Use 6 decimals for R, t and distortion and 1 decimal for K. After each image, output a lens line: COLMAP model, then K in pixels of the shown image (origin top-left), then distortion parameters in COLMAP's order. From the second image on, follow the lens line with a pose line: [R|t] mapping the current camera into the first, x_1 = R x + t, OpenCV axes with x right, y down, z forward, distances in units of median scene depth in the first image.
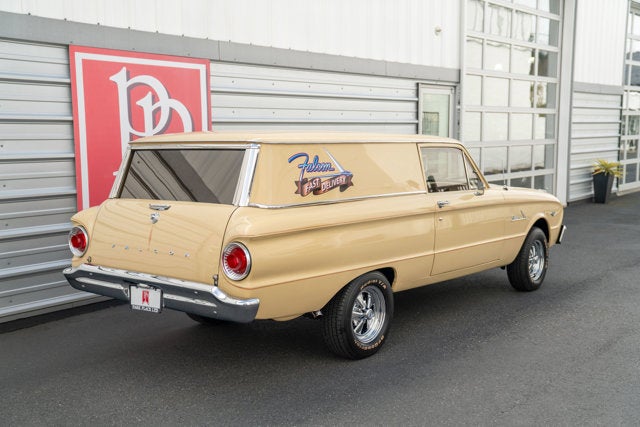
lens RADIAL K [[701.9, 0, 280.2], [0, 701.9, 223.5], [0, 0, 1]] dist [0.021526, 0.013544]
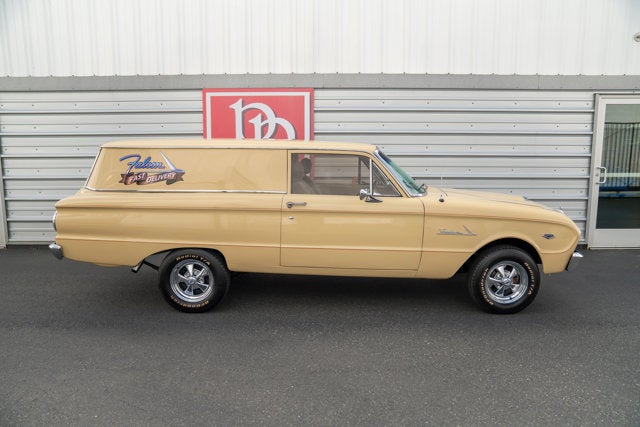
lens RADIAL K [[454.1, 0, 320.0], [0, 454.1, 213.5], [0, 0, 1]] dist [-0.057314, 0.001515]
pose [[0.667405, 0.120330, -0.734909, 0.798456], [-0.099460, 0.992421, 0.072169, -0.070414], [0.738023, 0.024929, 0.674315, 0.551387]]
